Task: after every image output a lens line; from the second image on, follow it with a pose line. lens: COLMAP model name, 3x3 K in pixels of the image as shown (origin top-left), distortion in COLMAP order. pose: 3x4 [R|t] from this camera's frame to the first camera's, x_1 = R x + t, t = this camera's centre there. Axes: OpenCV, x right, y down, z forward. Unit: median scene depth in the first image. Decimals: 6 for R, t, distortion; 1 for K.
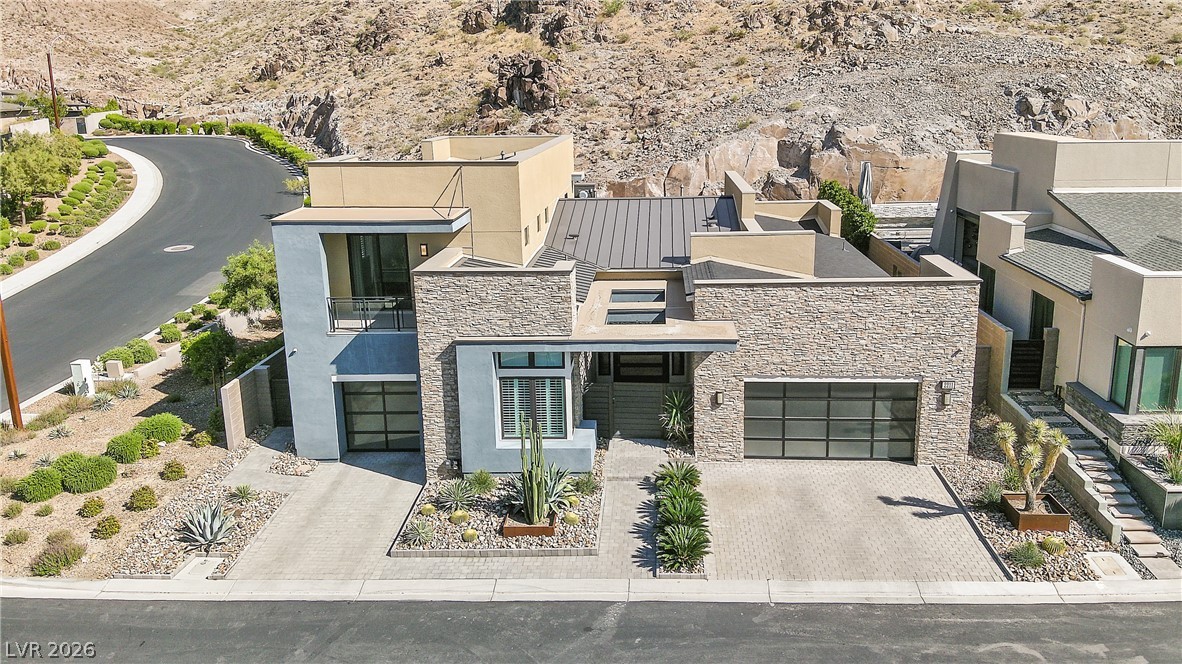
lens RADIAL K [[919.5, 0, 605.4], [0, 919.5, 320.9], [0, 0, 1]] dist [0.132358, -0.251766]
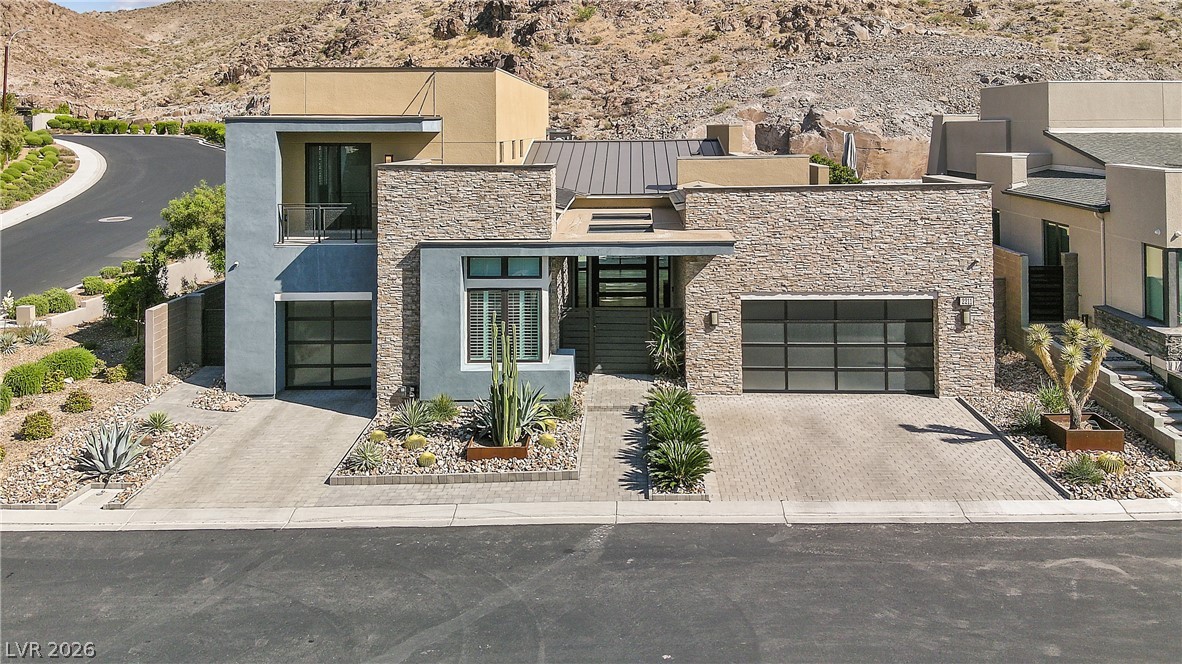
lens RADIAL K [[954.7, 0, 610.0], [0, 954.7, 162.2], [0, 0, 1]] dist [0.115673, -0.212021]
pose [[0.999226, 0.009269, 0.038231, -0.012731], [-0.001296, 0.979071, -0.203517, 0.118090], [-0.039317, 0.203310, 0.978325, 0.065133]]
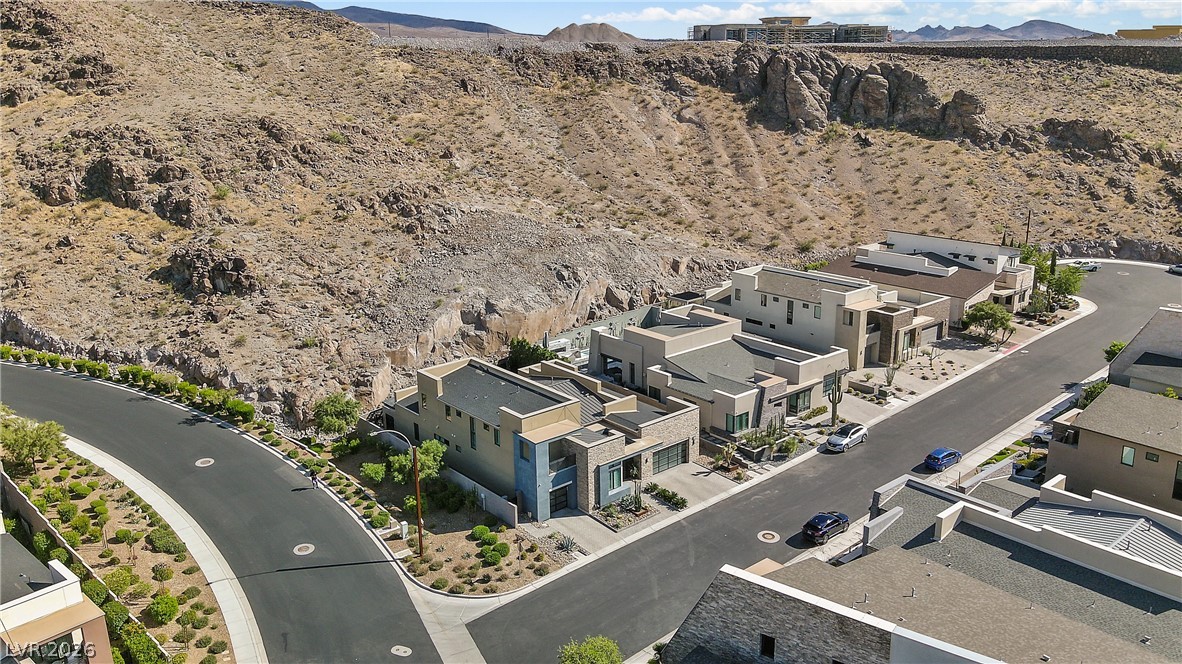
lens RADIAL K [[912.1, 0, 607.0], [0, 912.1, 322.4], [0, 0, 1]] dist [0.233171, -0.533135]
pose [[0.713721, -0.176700, 0.677775, -1.953491], [0.164759, 0.982857, 0.082740, -0.640970], [-0.680776, 0.052616, 0.730599, -1.202871]]
